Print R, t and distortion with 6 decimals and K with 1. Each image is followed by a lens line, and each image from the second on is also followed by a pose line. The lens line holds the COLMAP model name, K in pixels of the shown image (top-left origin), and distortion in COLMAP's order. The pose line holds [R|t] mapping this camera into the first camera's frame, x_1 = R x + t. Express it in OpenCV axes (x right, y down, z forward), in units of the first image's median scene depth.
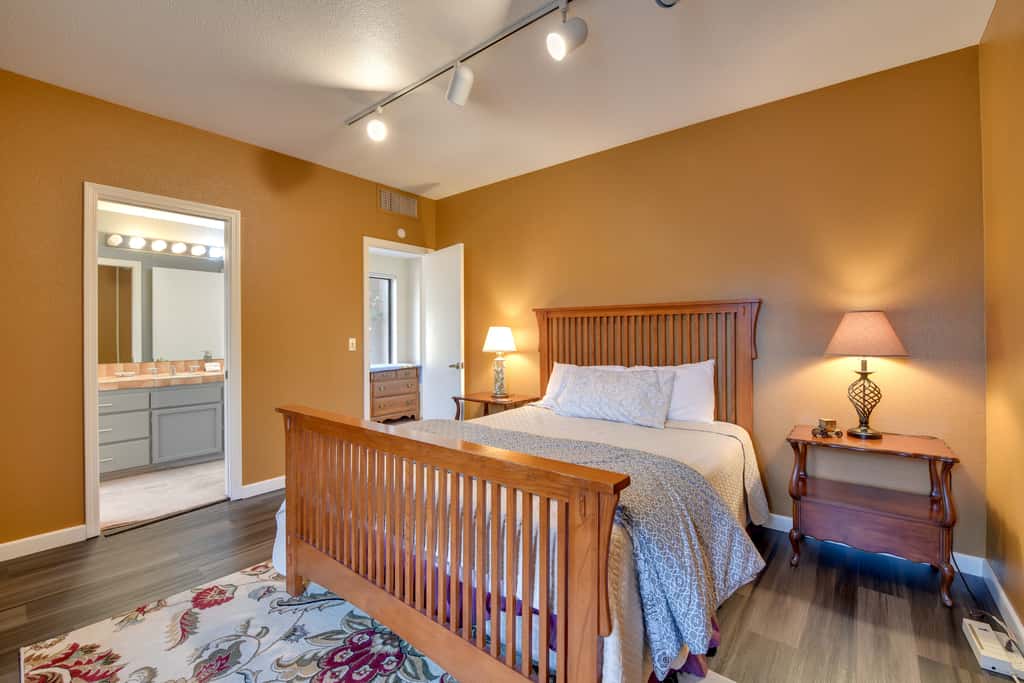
lens RADIAL K [[410.6, 0, 496.9], [0, 410.6, 331.5], [0, 0, 1]] dist [-0.002382, -0.000361]
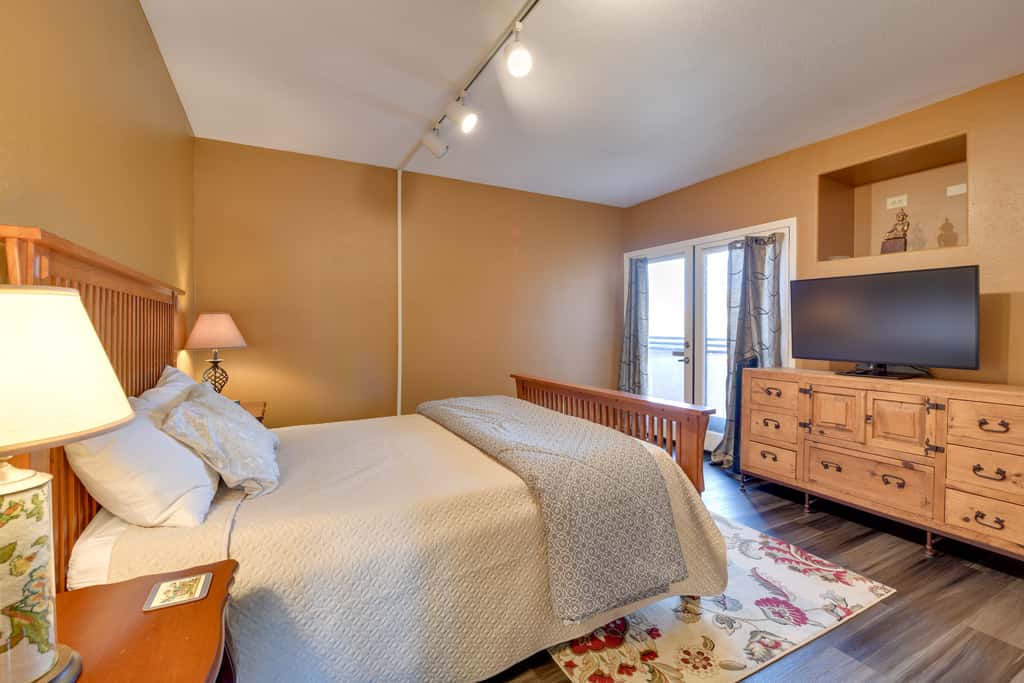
lens RADIAL K [[410.6, 0, 496.9], [0, 410.6, 331.5], [0, 0, 1]] dist [-0.002382, -0.000361]
pose [[-0.906398, 0.000270, 0.422426, -0.501784], [-0.002405, 0.999980, -0.005800, 0.020305], [-0.422419, -0.006273, -0.906379, 2.133627]]
